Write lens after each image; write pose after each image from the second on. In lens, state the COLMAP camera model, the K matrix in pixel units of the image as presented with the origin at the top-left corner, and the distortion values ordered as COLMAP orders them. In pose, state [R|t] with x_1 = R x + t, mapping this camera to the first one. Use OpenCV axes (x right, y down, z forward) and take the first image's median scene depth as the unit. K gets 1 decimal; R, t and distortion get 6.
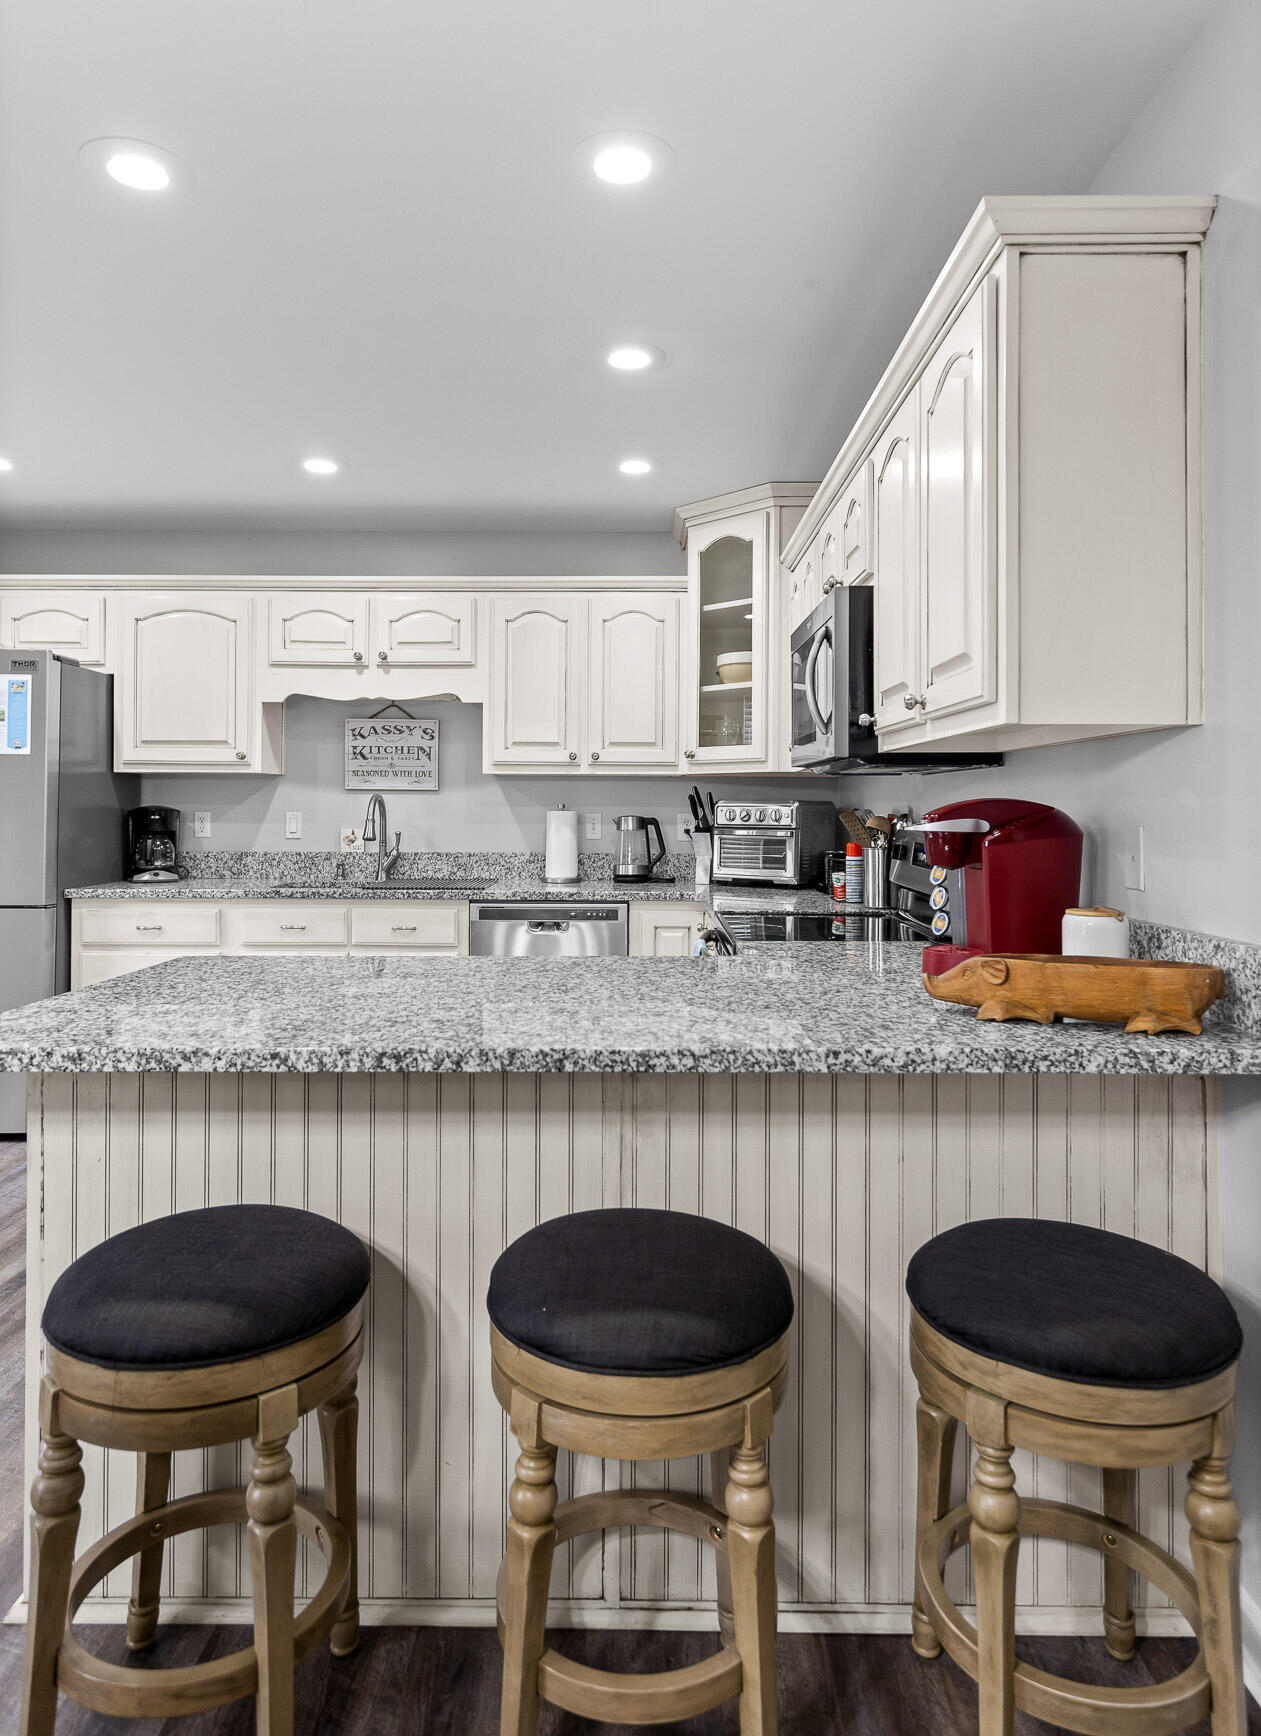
lens RADIAL K [[1110.8, 0, 616.3], [0, 1110.8, 804.7], [0, 0, 1]] dist [0.009060, 0.000301]
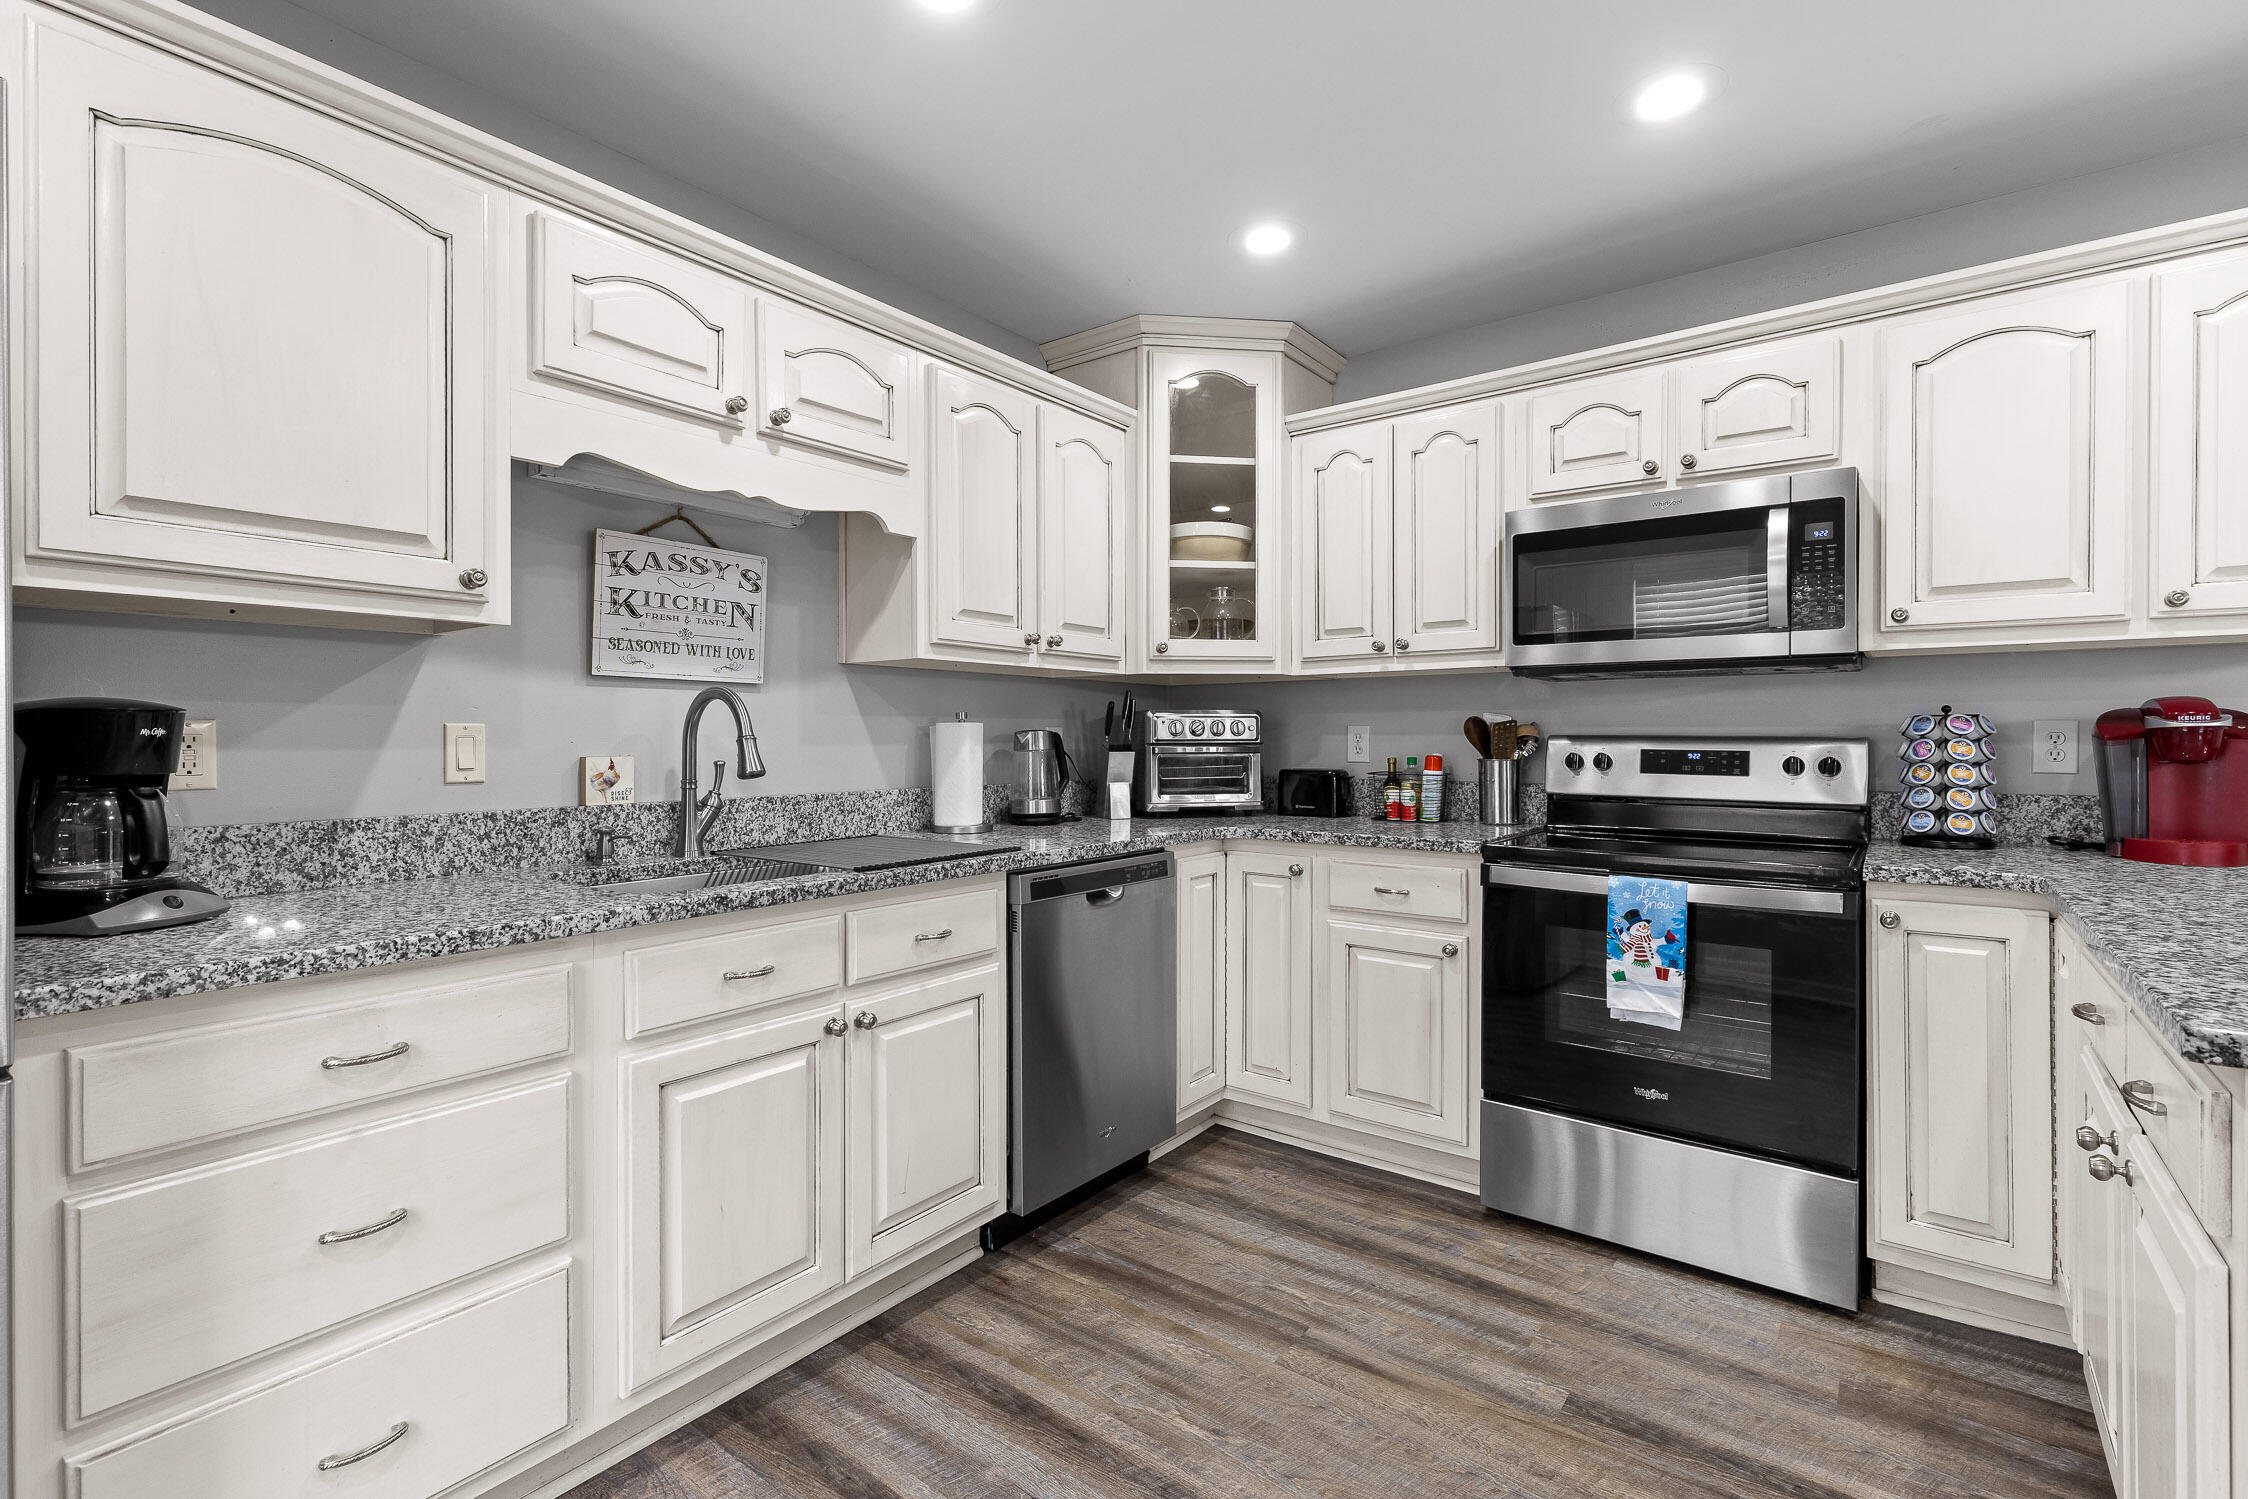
lens RADIAL K [[1026.2, 0, 1123.7], [0, 1026.2, 736.4], [0, 0, 1]] dist [-0.003306, -0.000116]
pose [[0.587052, -0.003579, 0.809541, -0.496131], [0.005761, 0.999983, 0.000243, 0.014568], [-0.809528, 0.004521, 0.587063, 0.587877]]
